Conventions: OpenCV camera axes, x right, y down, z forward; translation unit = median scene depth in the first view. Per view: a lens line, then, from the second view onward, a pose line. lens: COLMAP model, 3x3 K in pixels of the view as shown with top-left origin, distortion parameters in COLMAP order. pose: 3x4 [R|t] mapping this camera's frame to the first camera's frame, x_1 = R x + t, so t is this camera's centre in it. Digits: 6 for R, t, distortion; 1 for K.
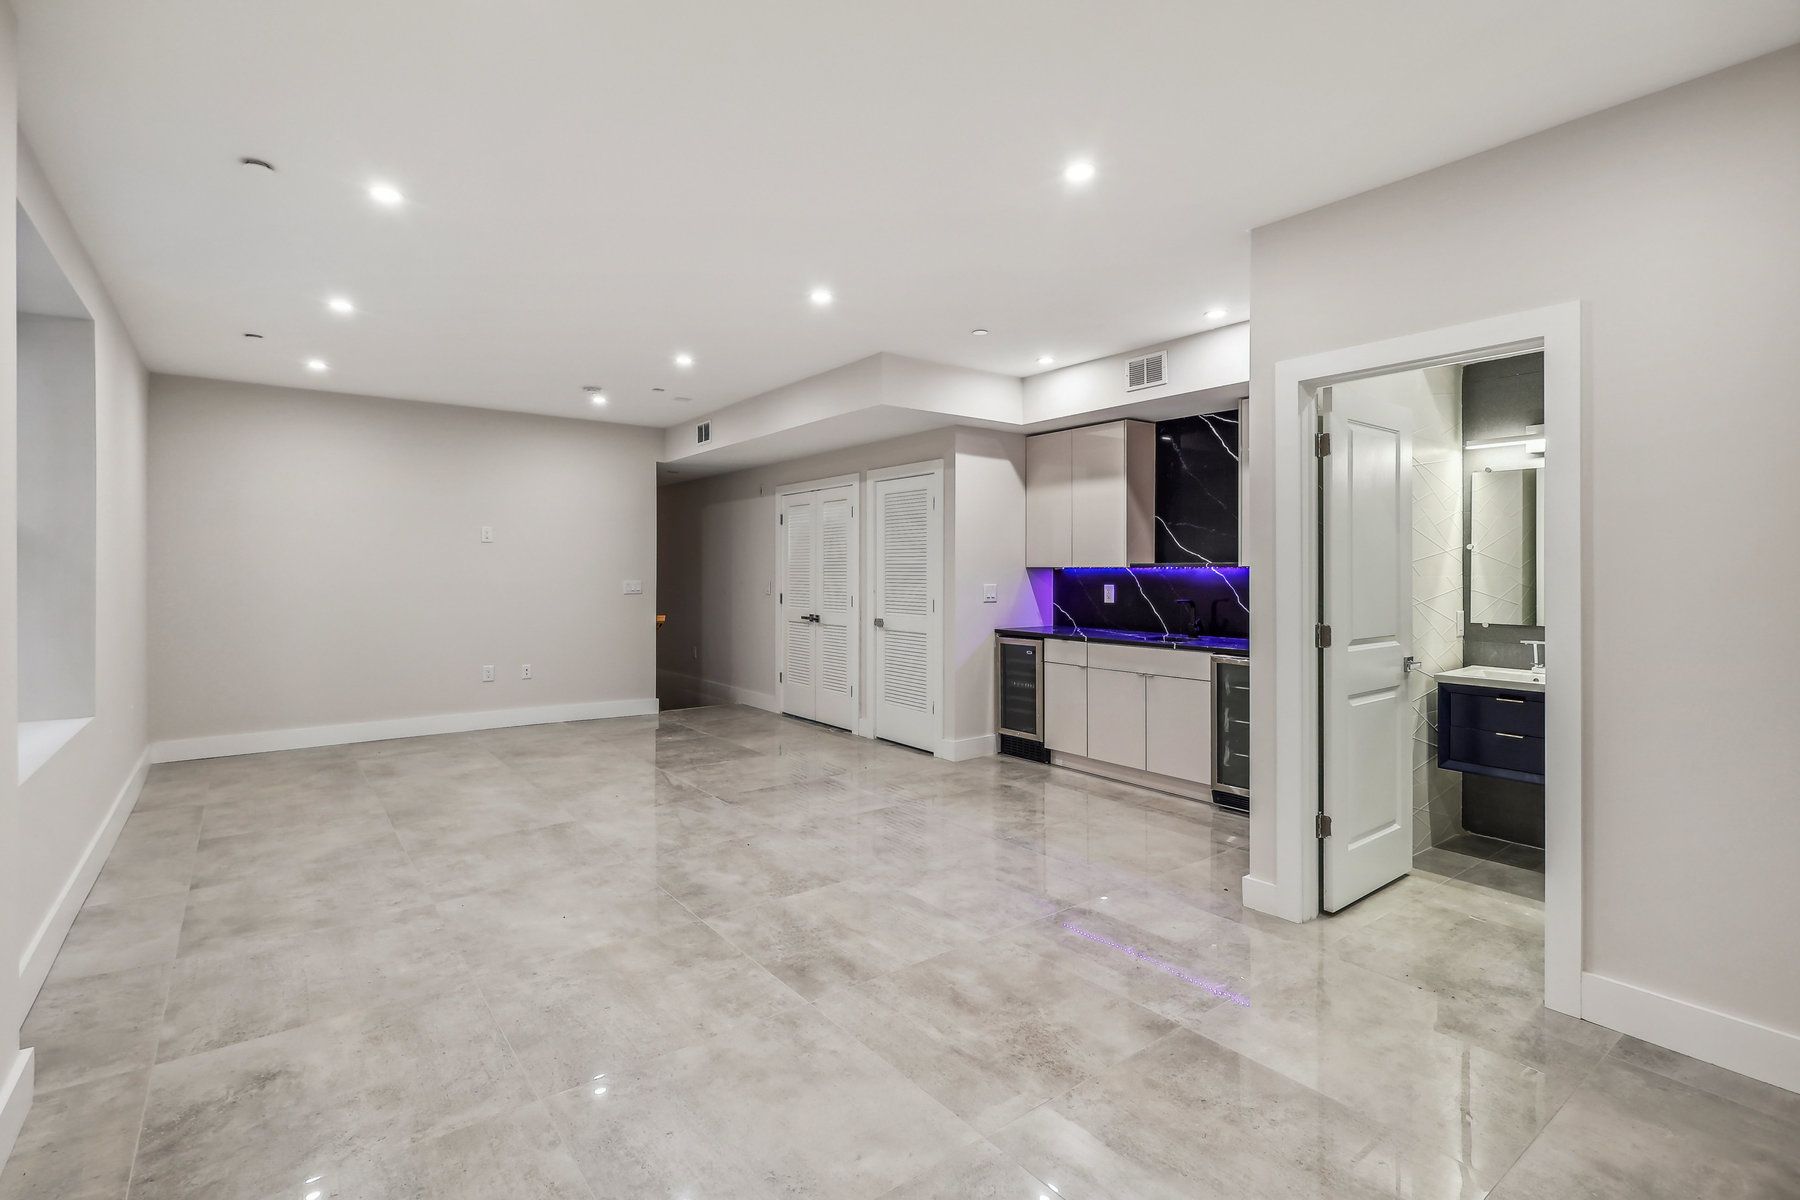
lens RADIAL K [[844.2, 0, 900.0], [0, 844.2, 600.0], [0, 0, 1]] dist [0.000252, 0.000774]
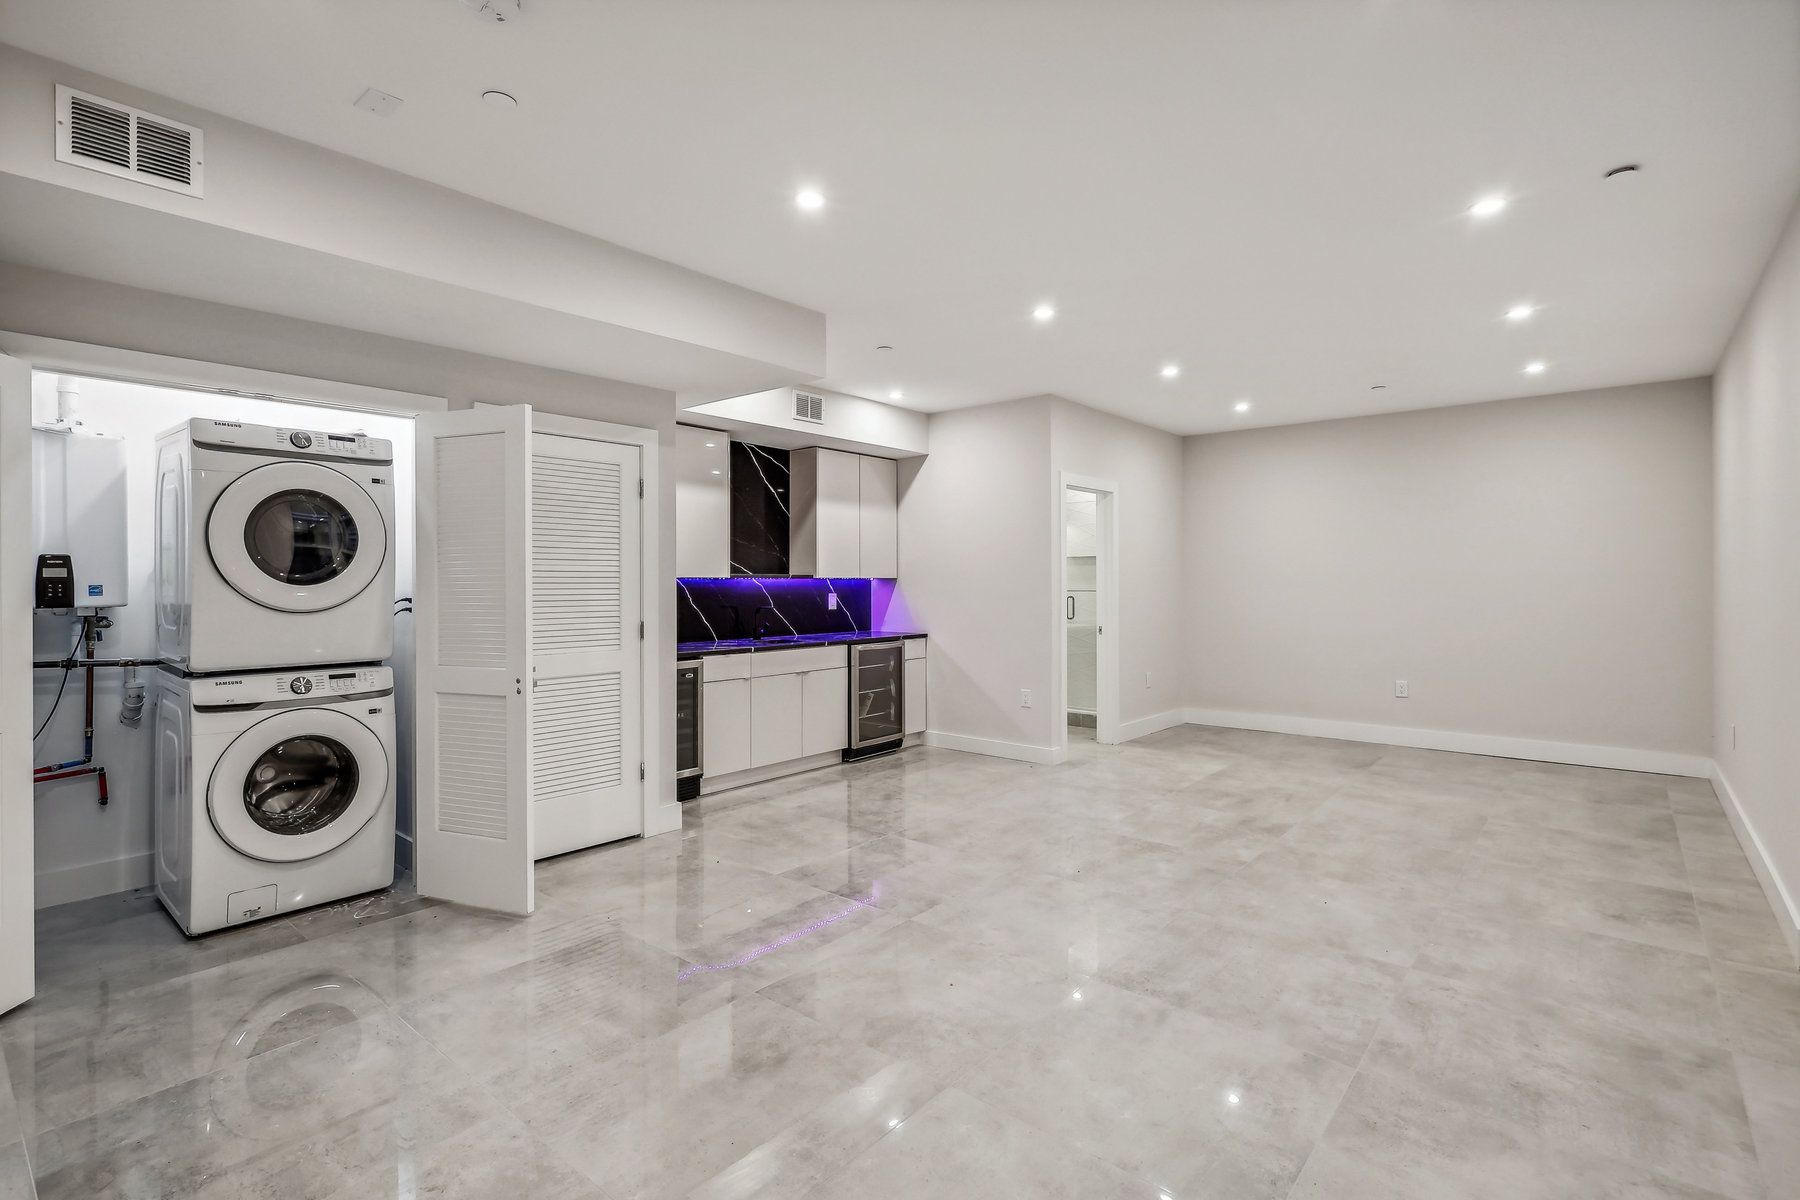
lens RADIAL K [[849.1, 0, 904.6], [0, 849.1, 586.1], [0, 0, 1]] dist [-0.000251, -0.000273]
pose [[-0.219058, -0.004549, 0.975701, -1.254997], [0.037340, 0.999217, 0.013042, -0.054699], [-0.974997, 0.039290, -0.218716, 1.644714]]
